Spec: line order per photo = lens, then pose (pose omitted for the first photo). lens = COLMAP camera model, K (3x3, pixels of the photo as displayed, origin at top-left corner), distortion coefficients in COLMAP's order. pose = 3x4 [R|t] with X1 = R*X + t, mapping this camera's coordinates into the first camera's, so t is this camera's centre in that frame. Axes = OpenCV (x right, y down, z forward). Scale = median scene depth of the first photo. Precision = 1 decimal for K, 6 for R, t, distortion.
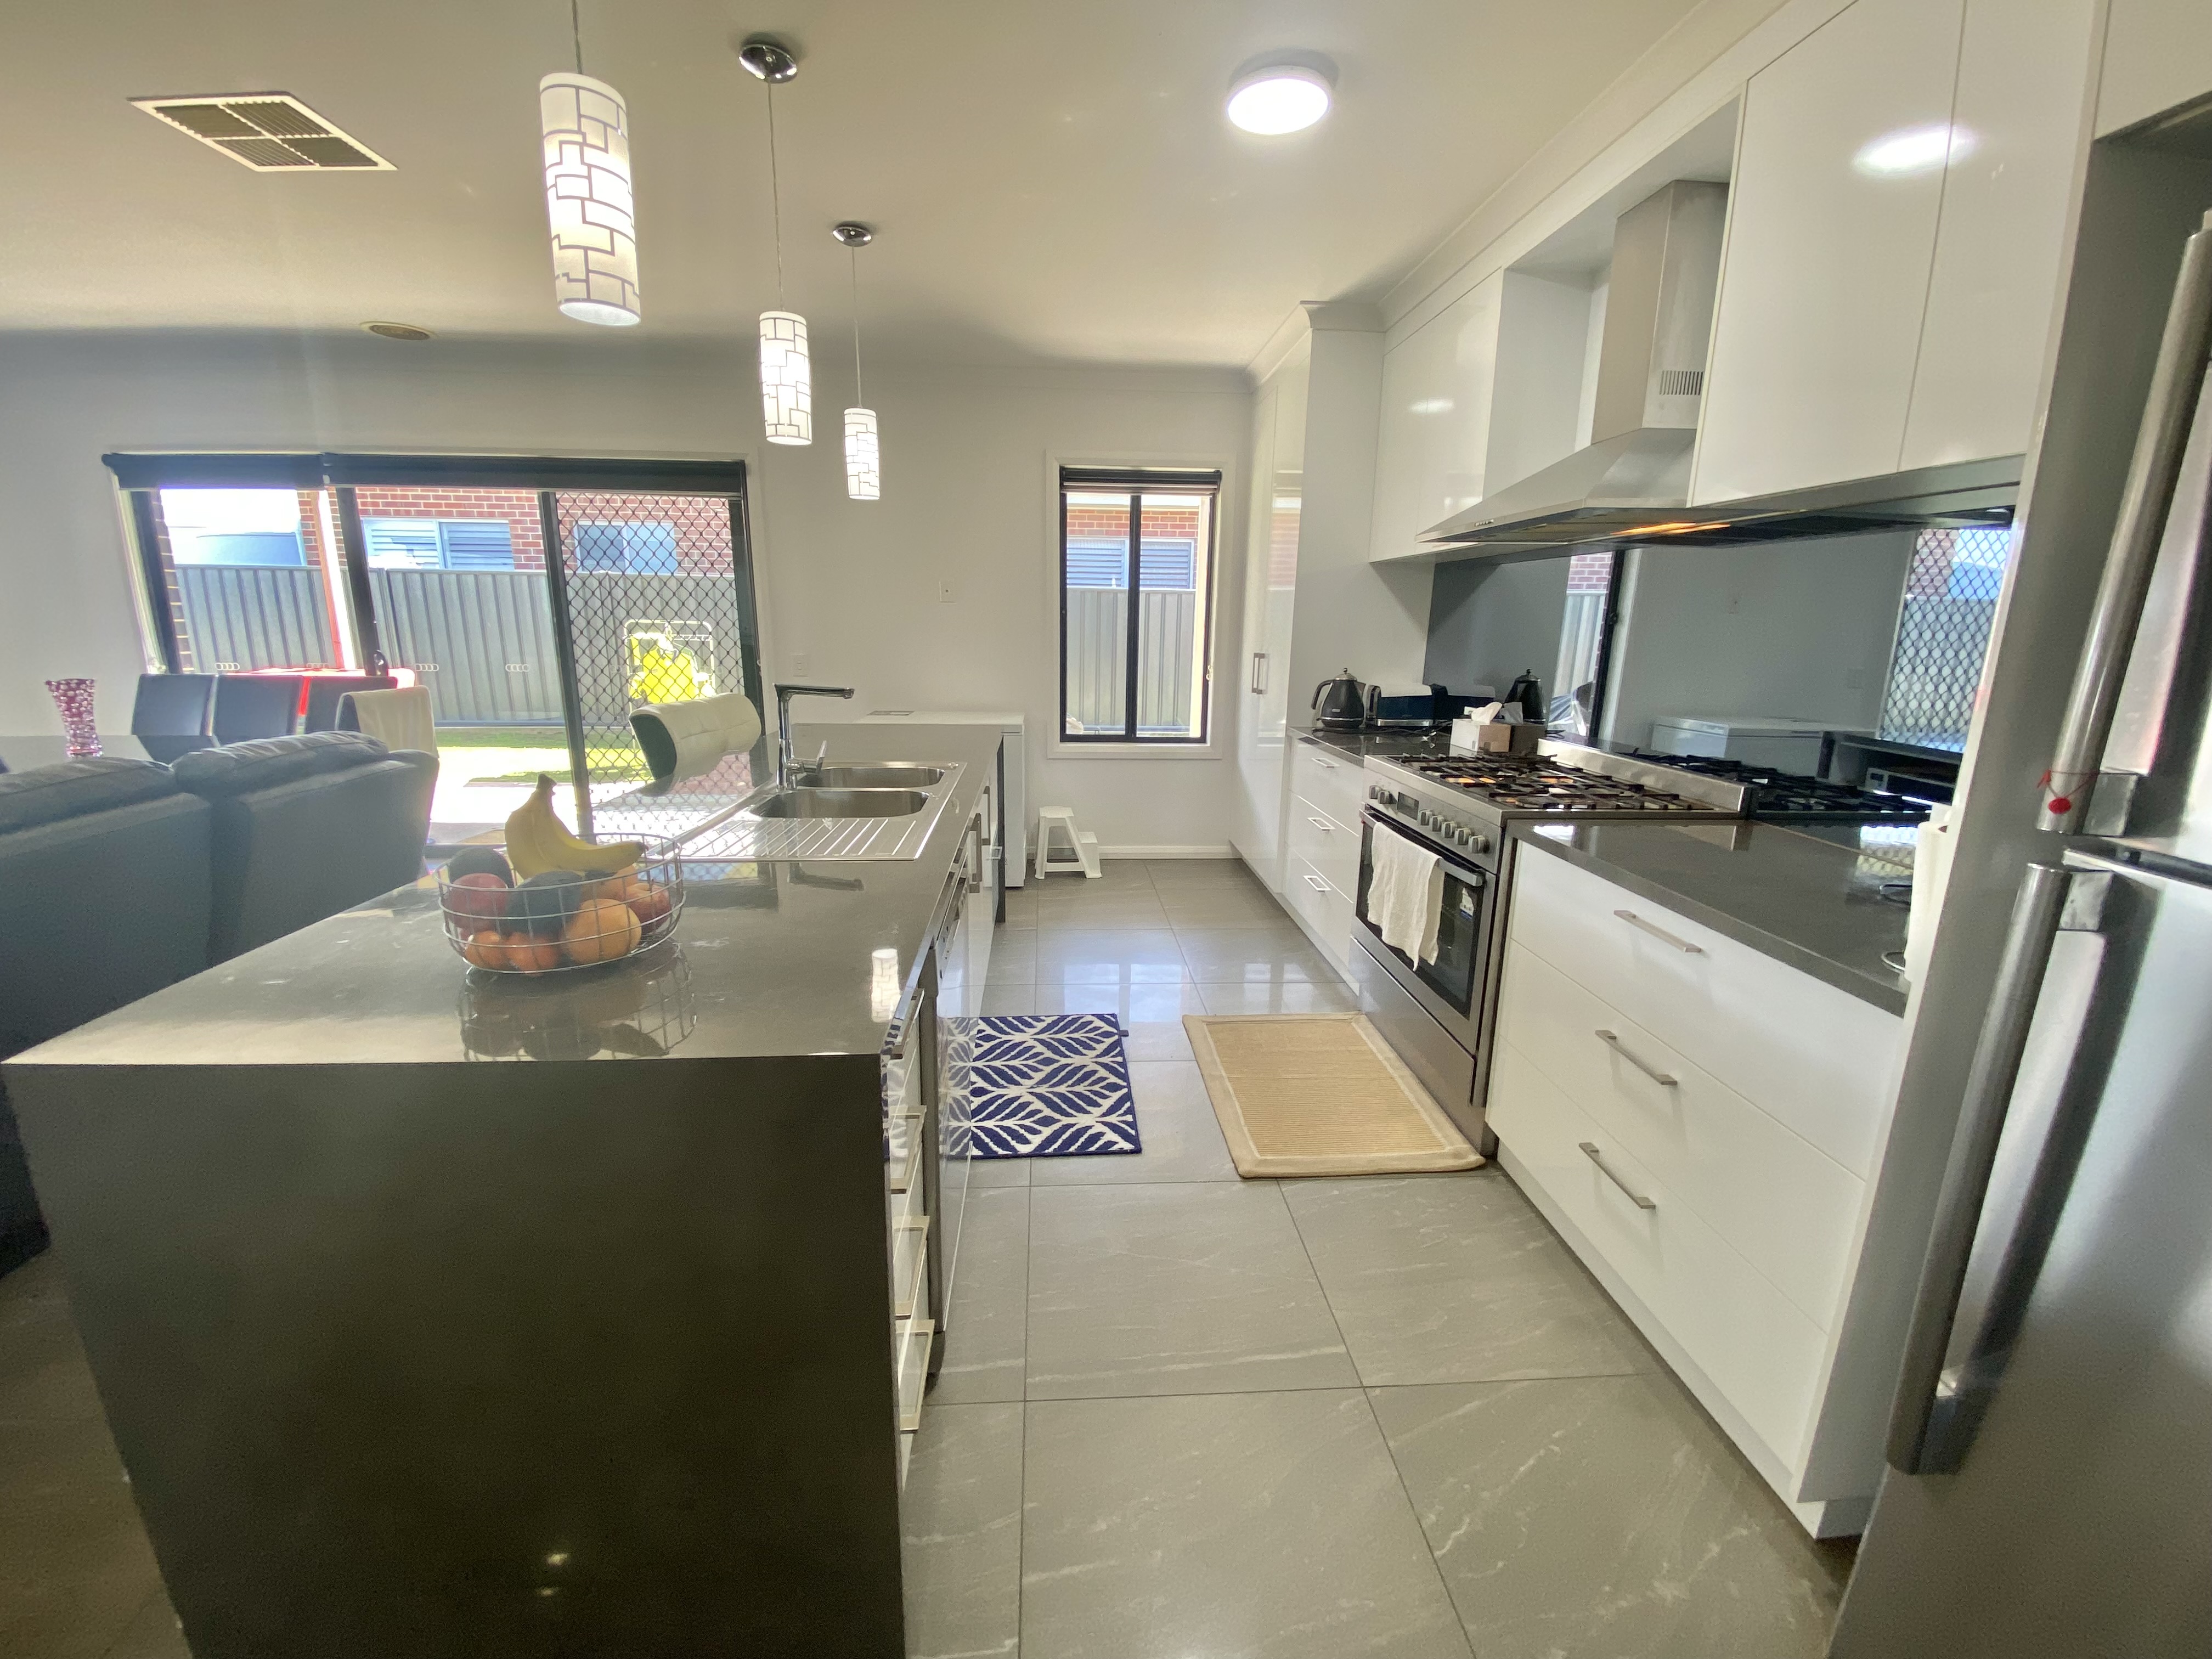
lens RADIAL K [[888.3, 0, 1100.6], [0, 888.3, 825.0], [0, 0, 1]] dist [0.028875, -0.025637]
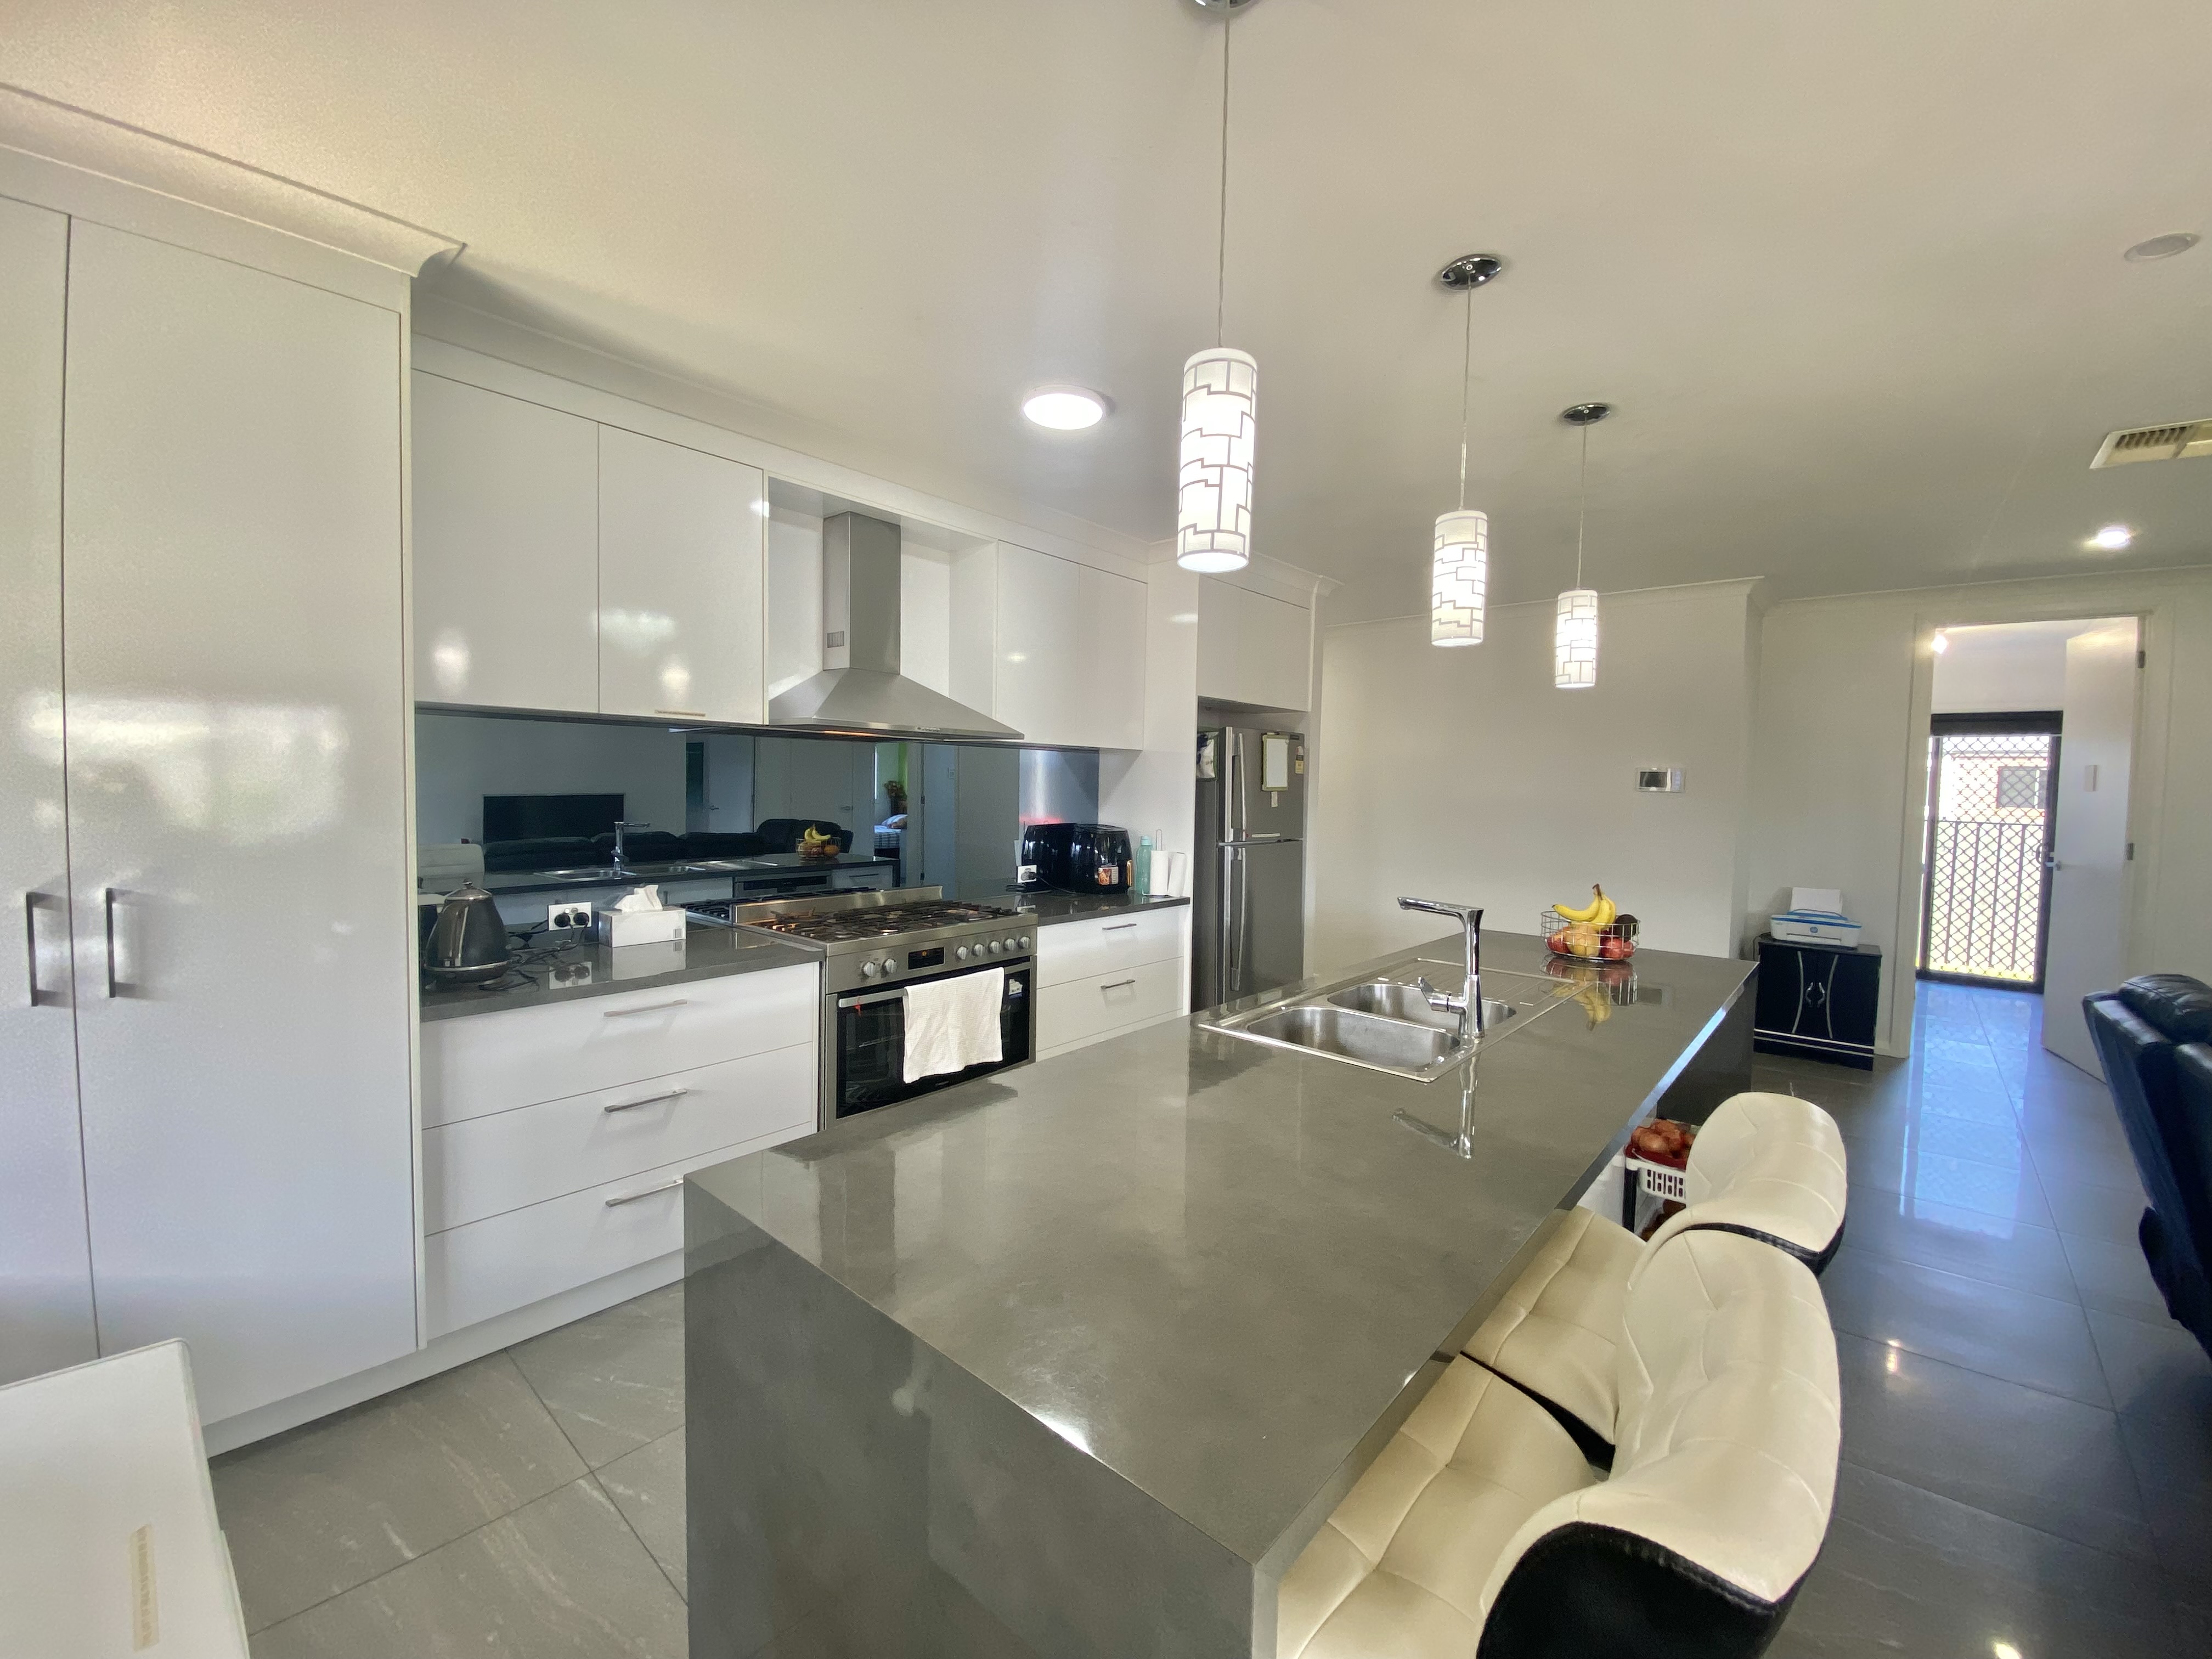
lens RADIAL K [[888.3, 0, 1100.6], [0, 888.3, 825.0], [0, 0, 1]] dist [0.028875, -0.025637]
pose [[-0.709448, -0.057457, 0.702412, -0.567607], [0.132841, 0.967903, 0.213346, -0.375325], [-0.692125, 0.244667, -0.679044, 1.462964]]
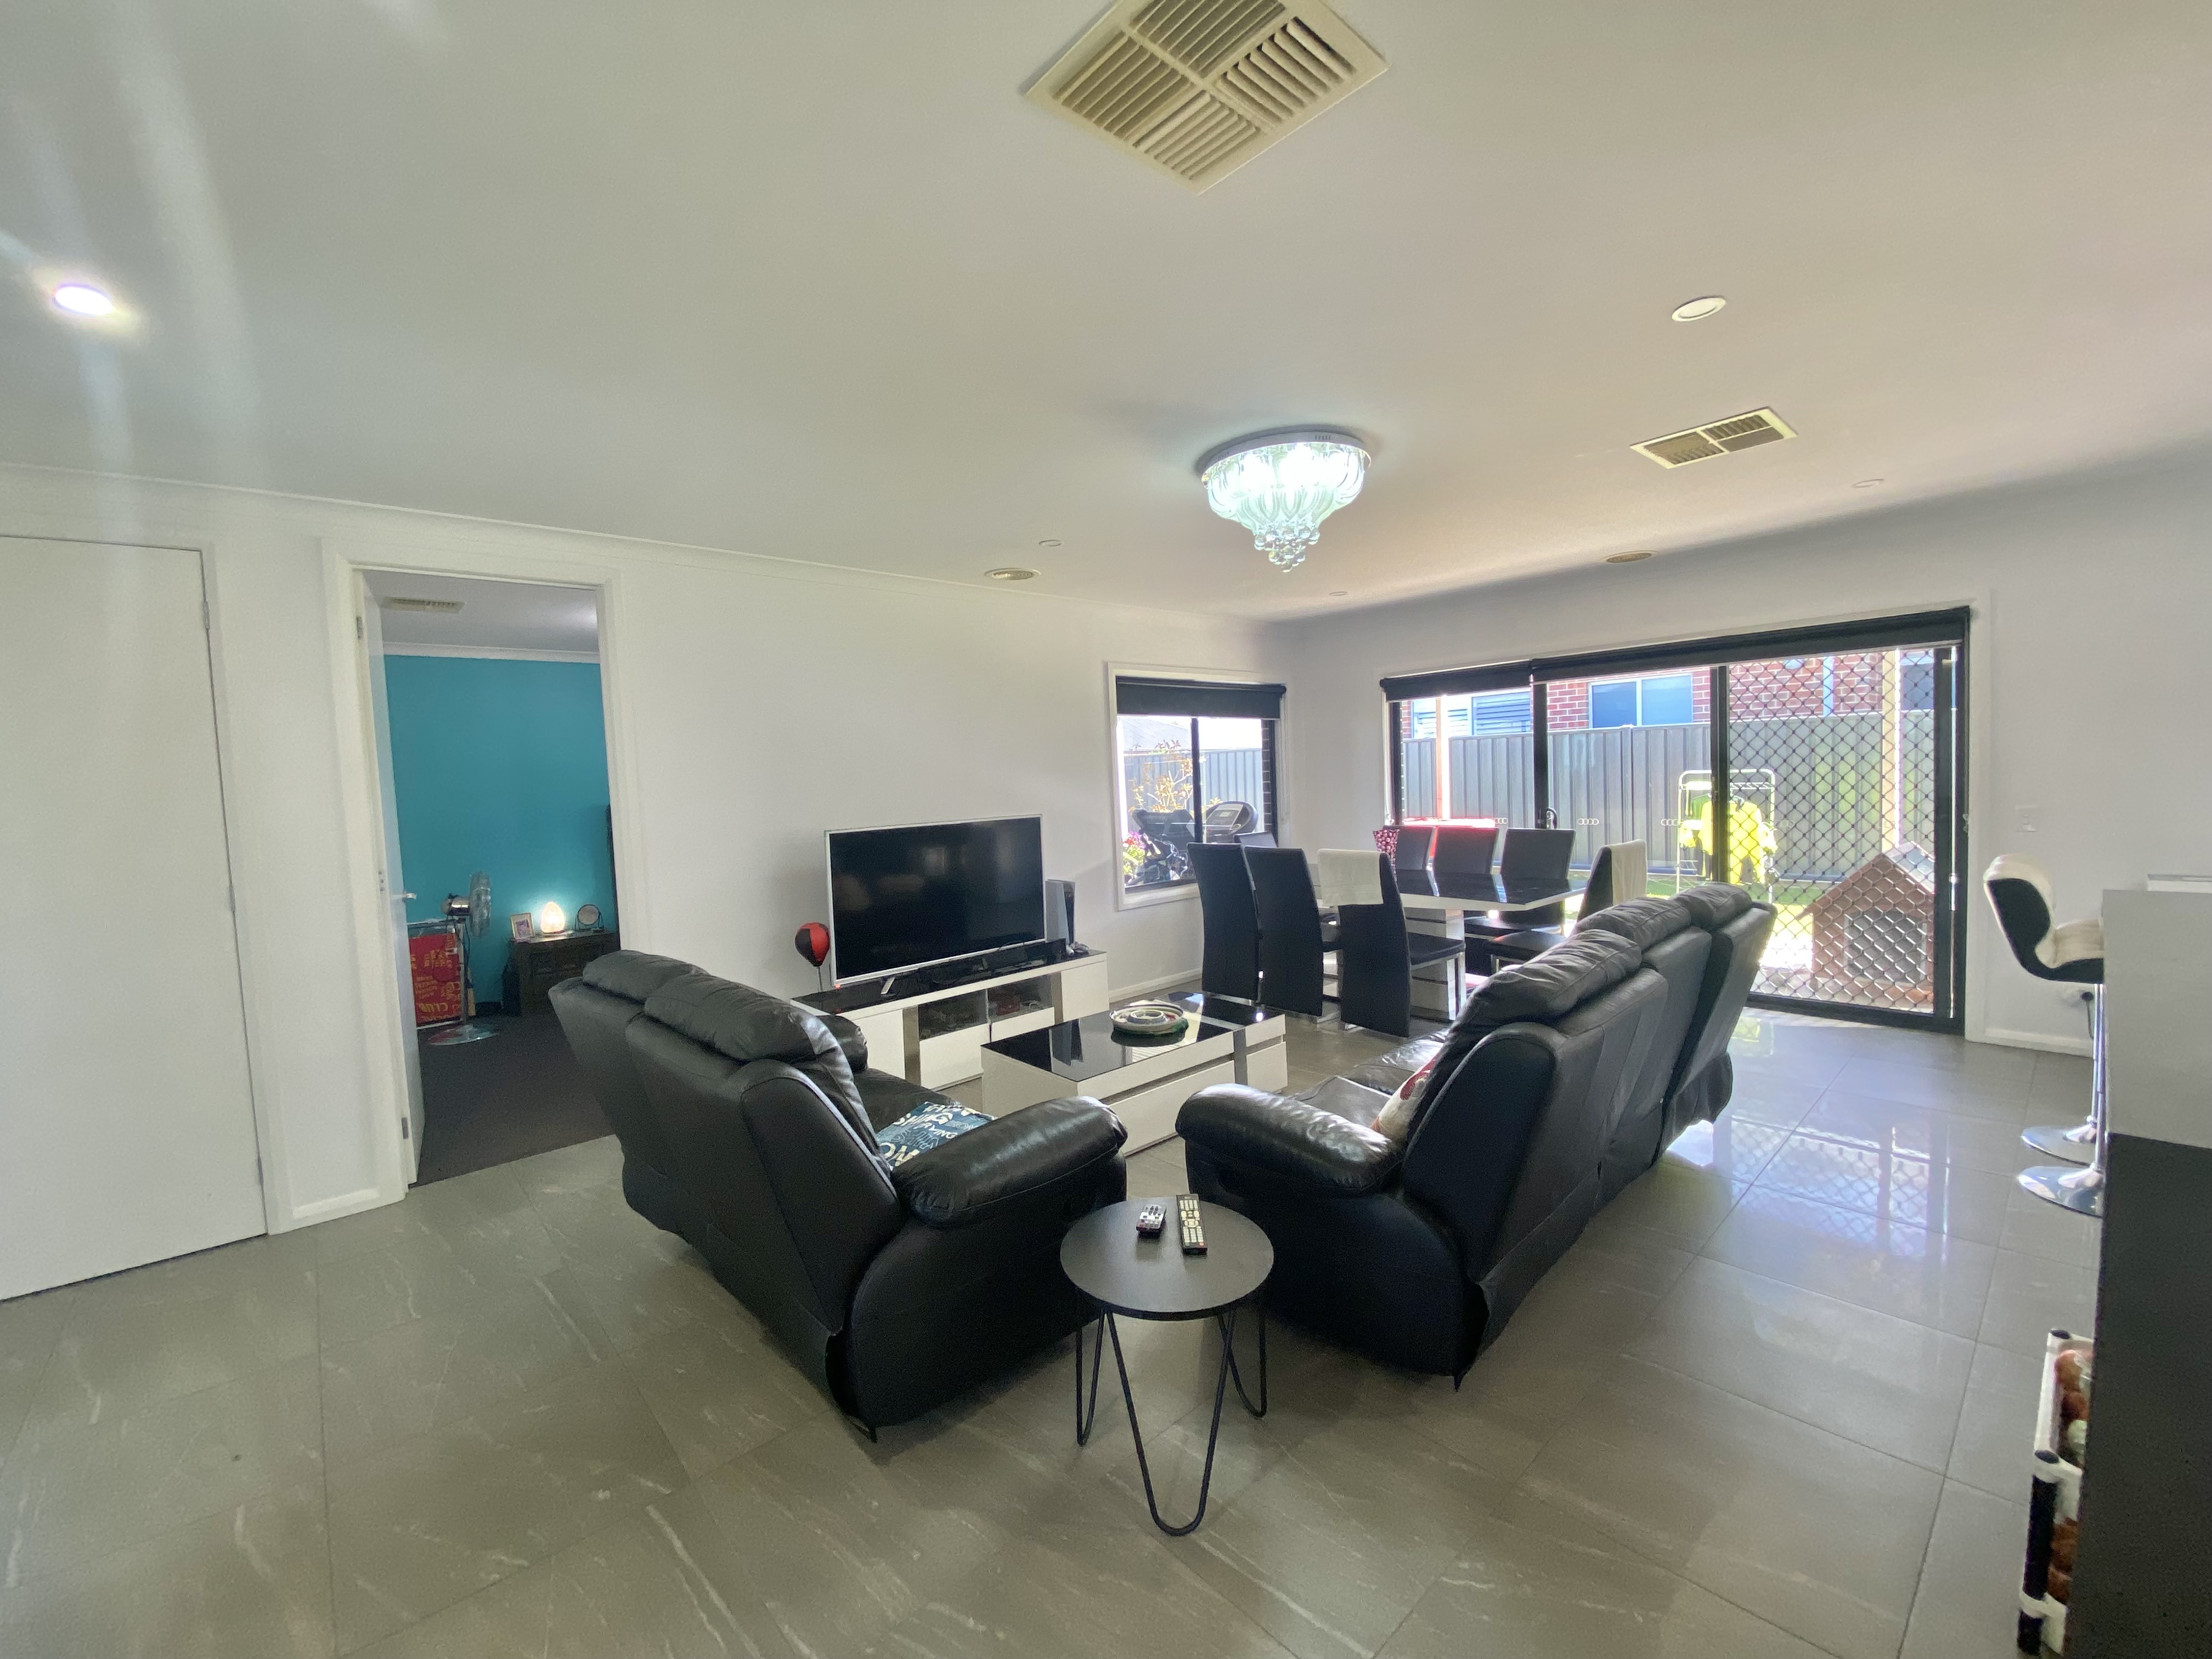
lens RADIAL K [[888.3, 0, 1100.6], [0, 888.3, 825.0], [0, 0, 1]] dist [0.028875, -0.025637]
pose [[0.618131, 0.003231, -0.786068, -0.351279], [-0.125882, 0.987493, -0.094929, 0.038371], [0.775930, 0.157630, 0.610807, -0.384699]]
